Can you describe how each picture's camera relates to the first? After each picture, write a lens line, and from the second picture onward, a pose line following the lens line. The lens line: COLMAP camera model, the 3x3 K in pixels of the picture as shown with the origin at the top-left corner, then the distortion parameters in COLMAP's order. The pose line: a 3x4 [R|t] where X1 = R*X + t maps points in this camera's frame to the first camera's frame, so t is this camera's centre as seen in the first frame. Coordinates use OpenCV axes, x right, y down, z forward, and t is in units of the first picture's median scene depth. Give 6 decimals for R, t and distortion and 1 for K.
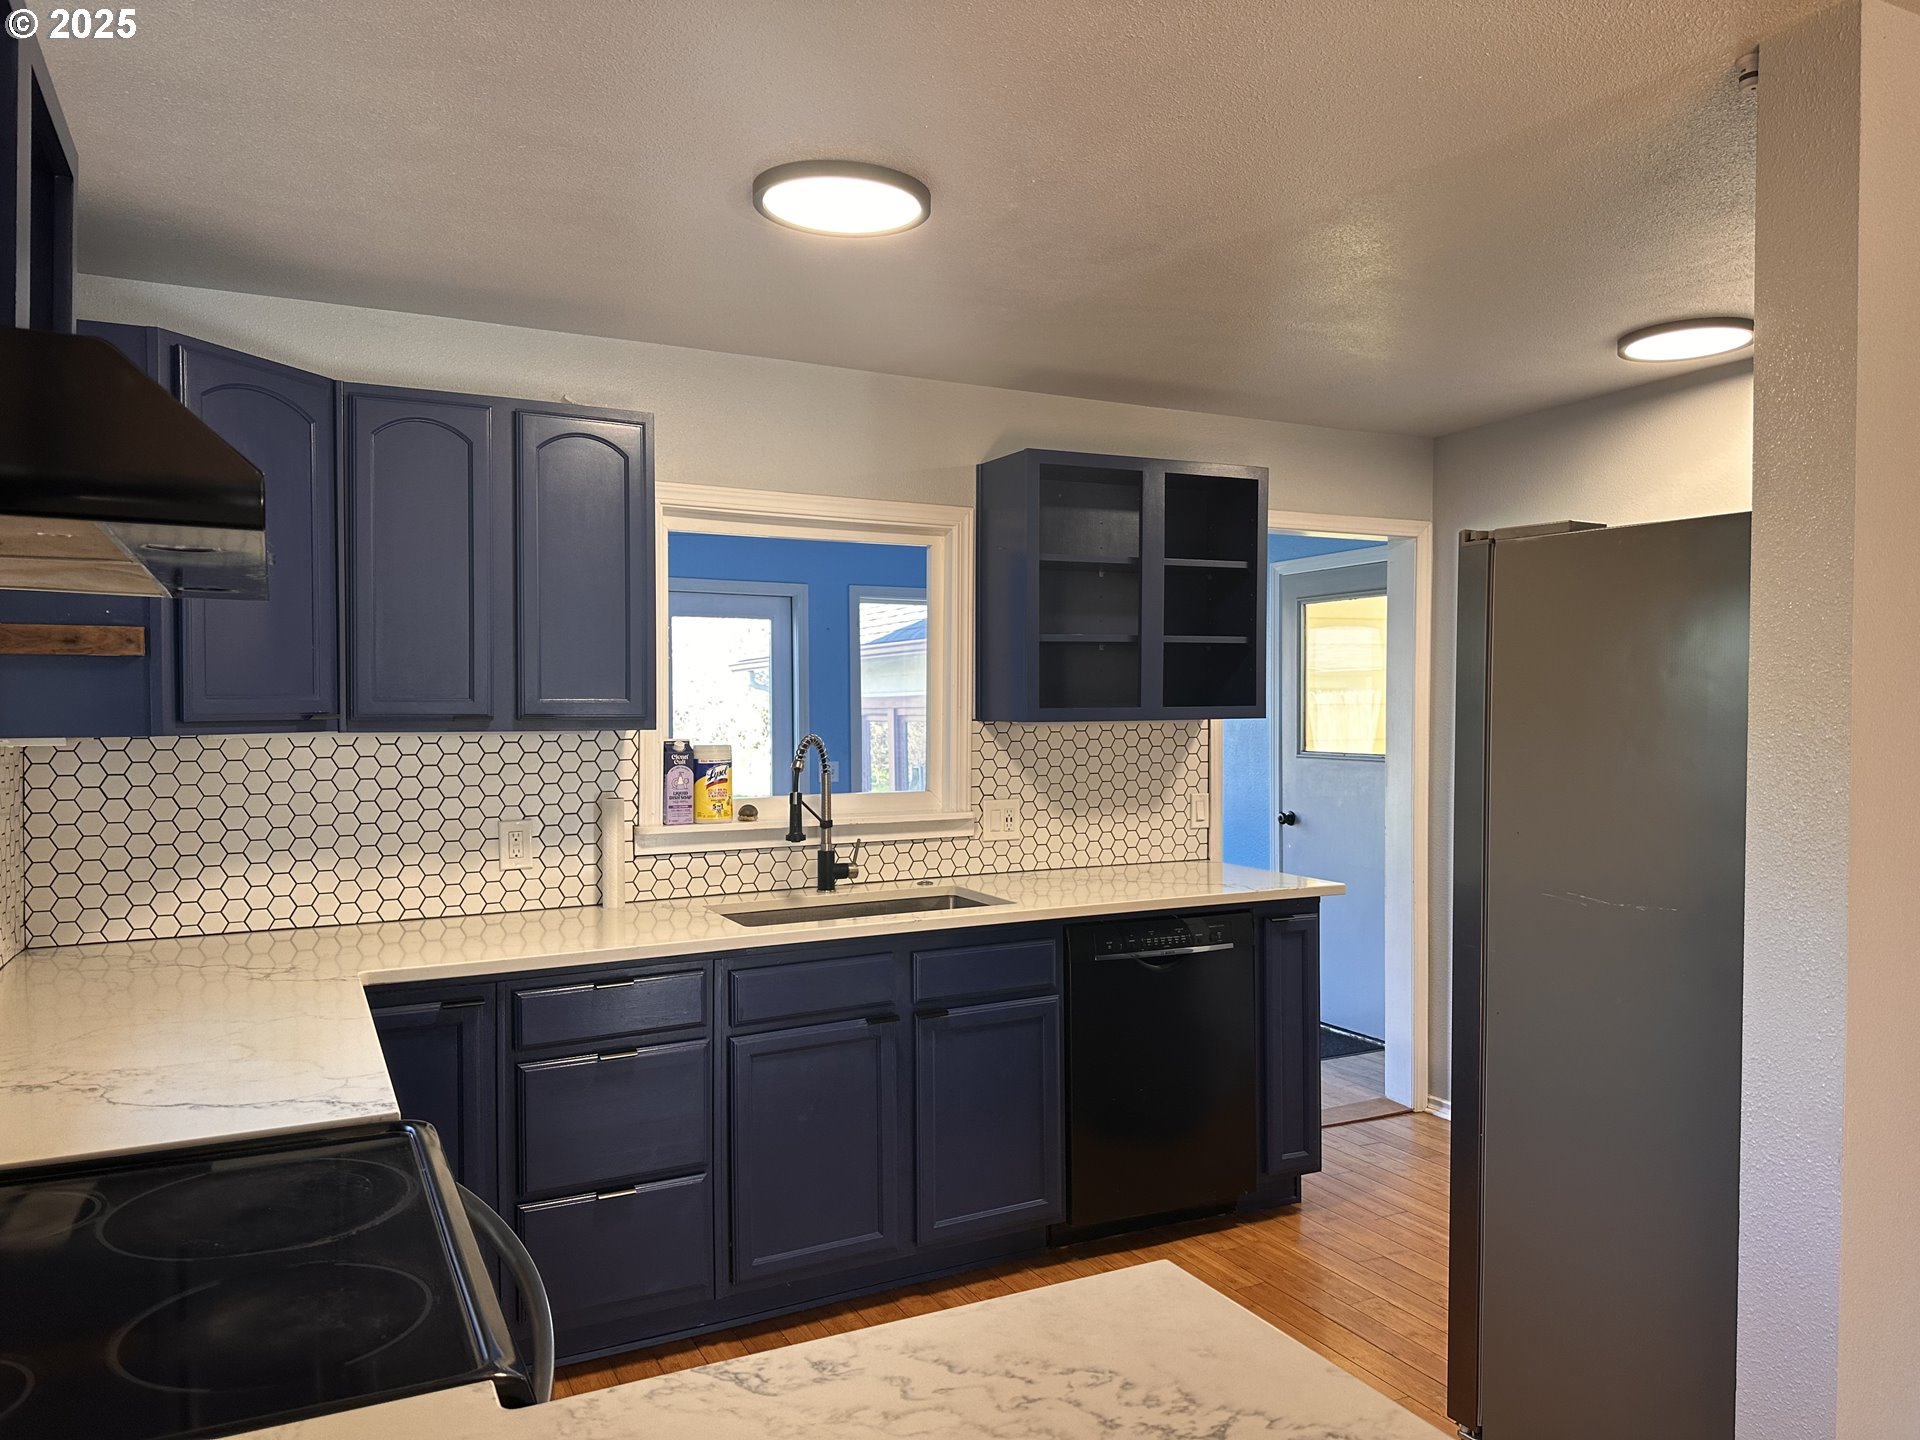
lens RADIAL K [[1328.5, 0, 968.9], [0, 1328.5, 714.9], [0, 0, 1]] dist [0.053611, -0.054806]
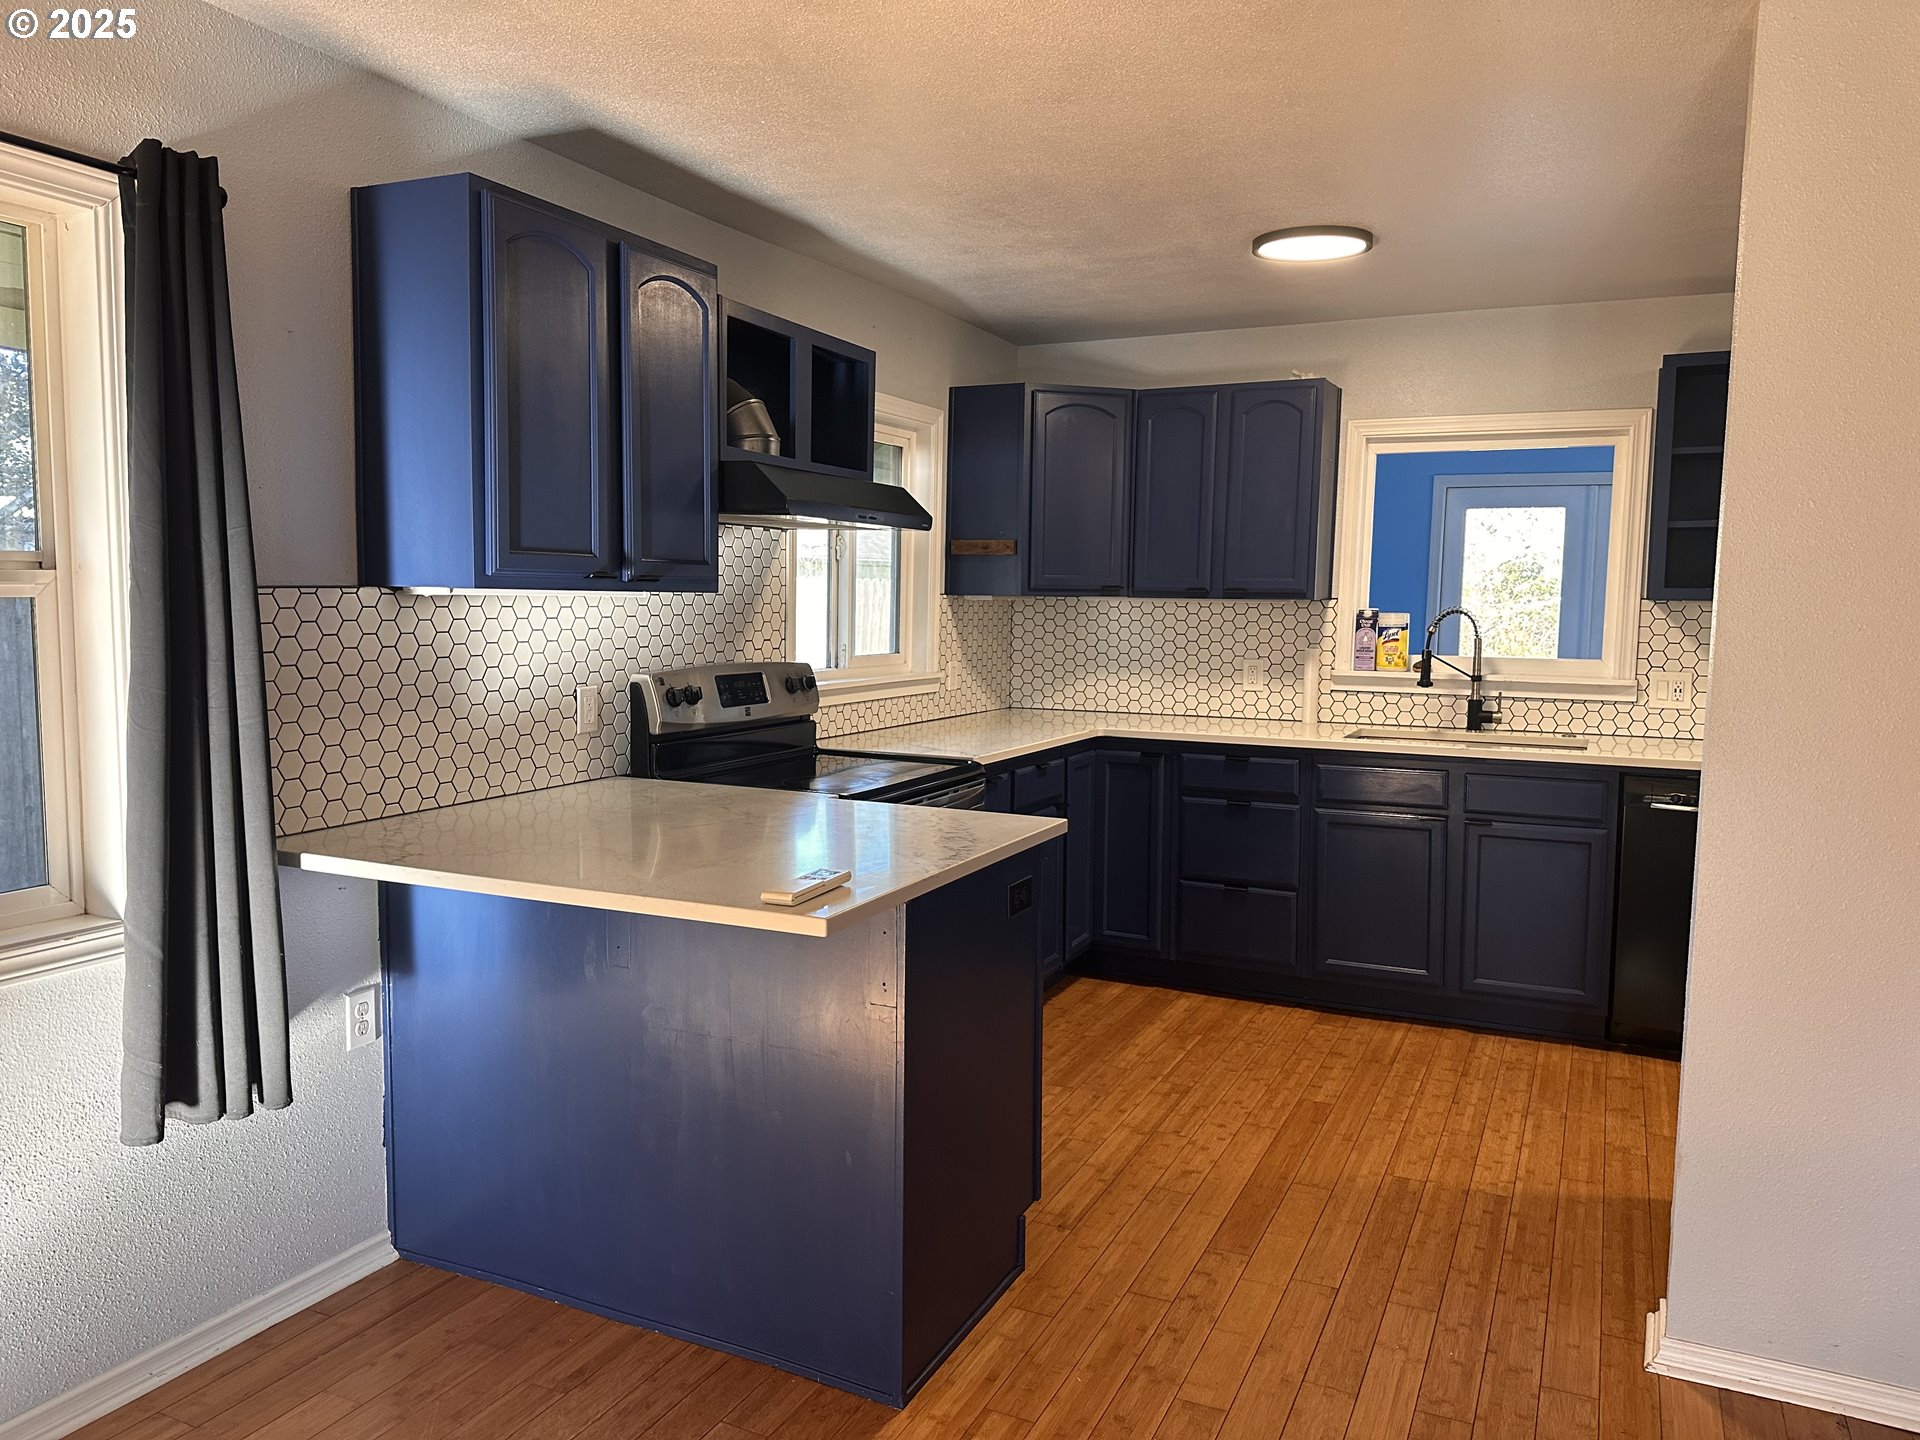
lens RADIAL K [[1328.5, 0, 944.0], [0, 1328.5, 701.3], [0, 0, 1]] dist [0.053611, -0.054806]
pose [[0.595823, 0.075512, -0.799558, 0.629212], [-0.019498, 0.996637, 0.079595, 0.012158], [0.802879, -0.031835, 0.595291, -0.175159]]
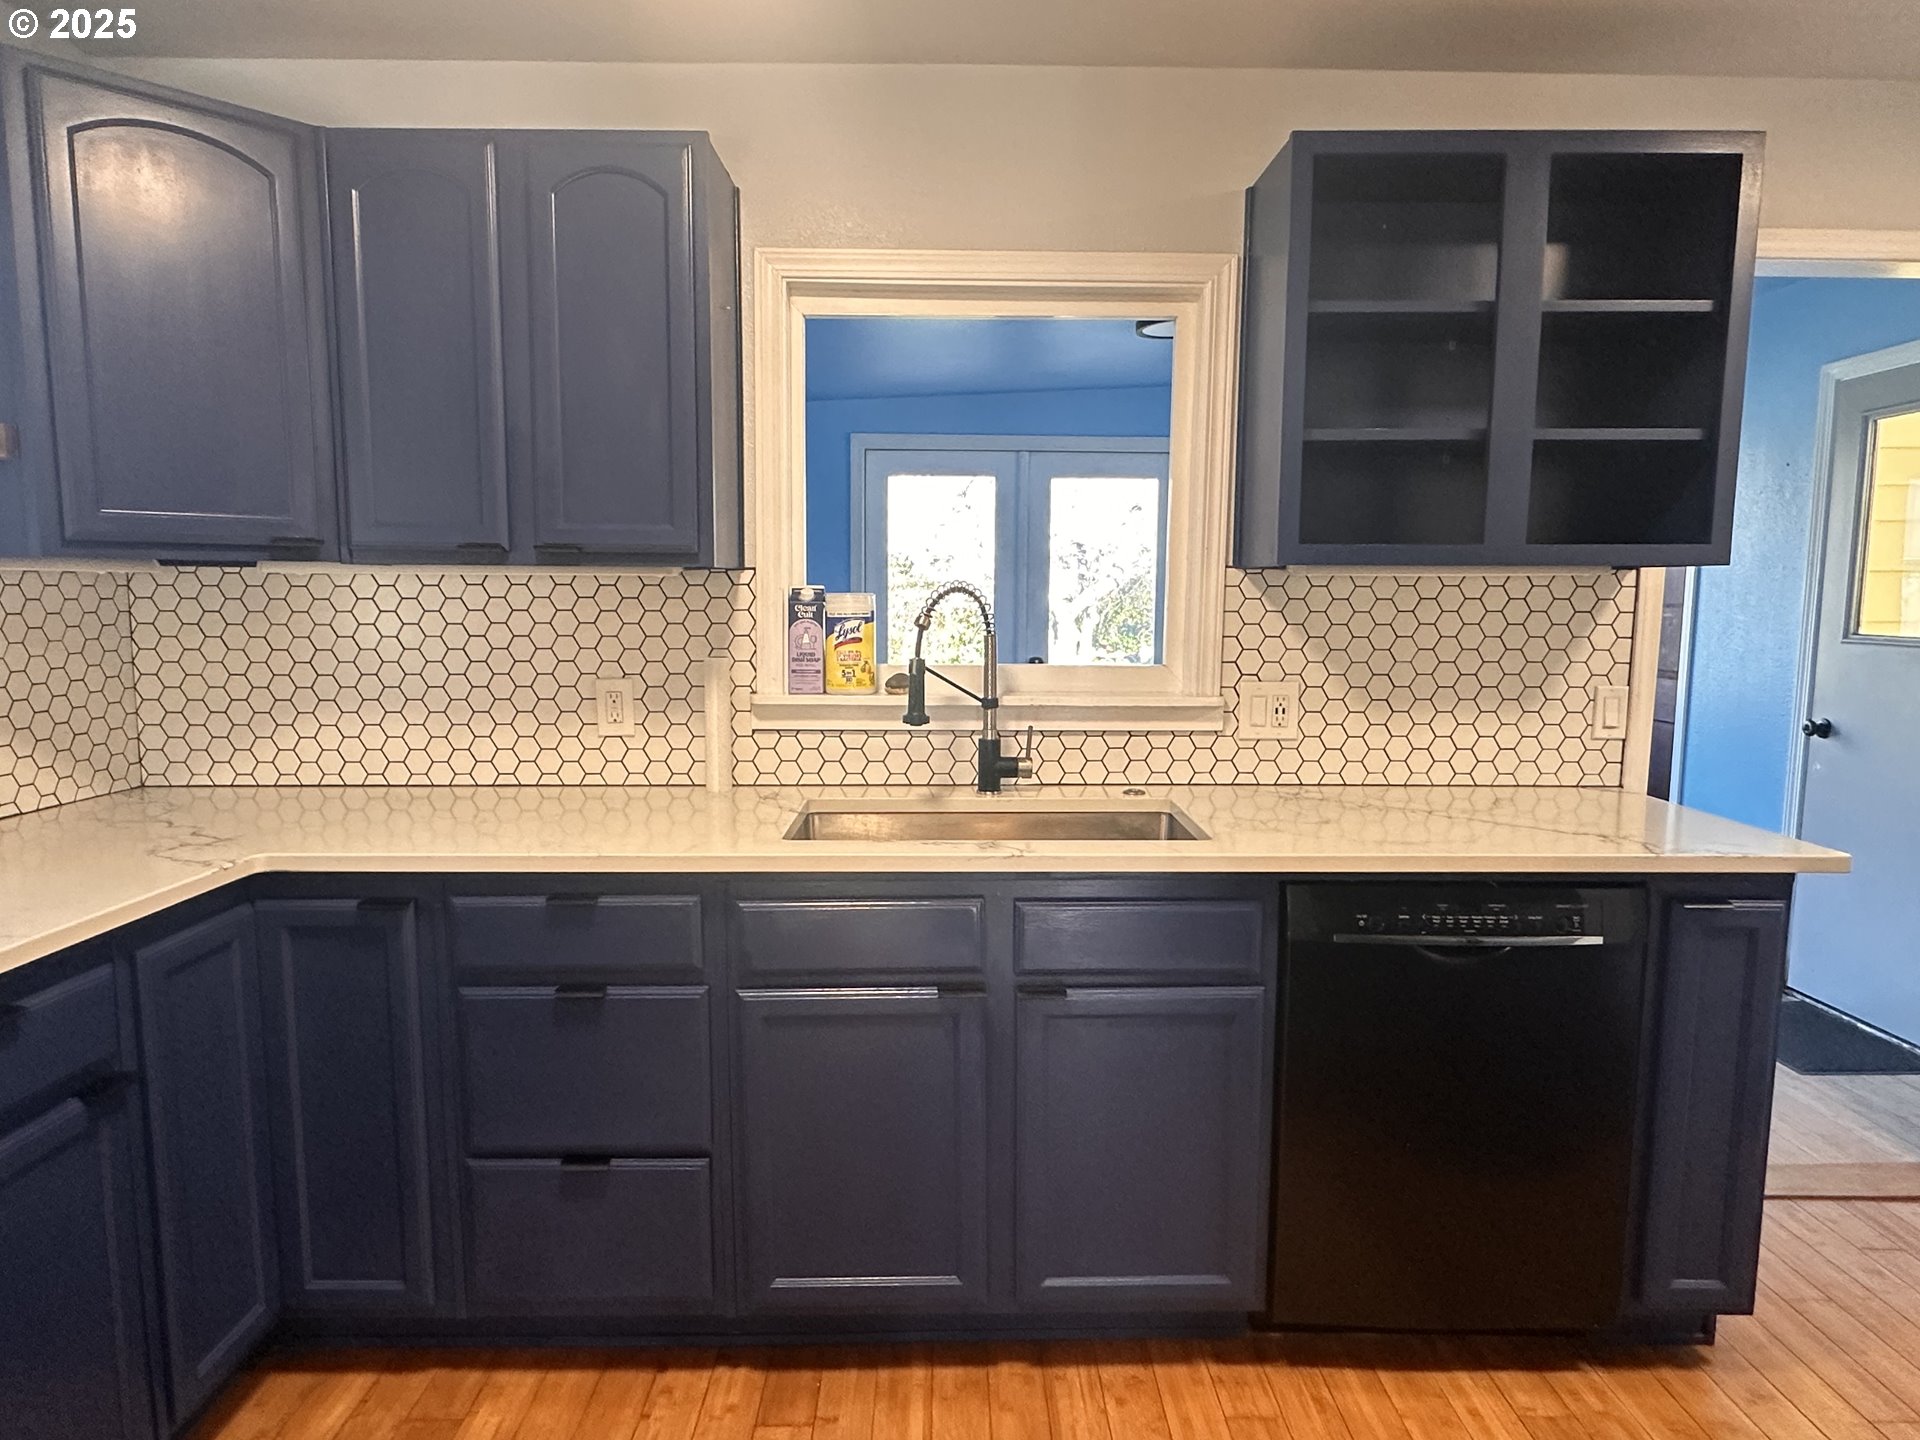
lens RADIAL K [[1132.1, 0, 951.2], [0, 1132.1, 725.6], [0, 0, 1]] dist [-0.002404, -0.001004]
pose [[0.893649, 0.061468, -0.444536, 0.159444], [-0.012399, 0.993579, 0.112461, 0.023932], [0.448594, -0.094989, 0.888673, 0.435050]]
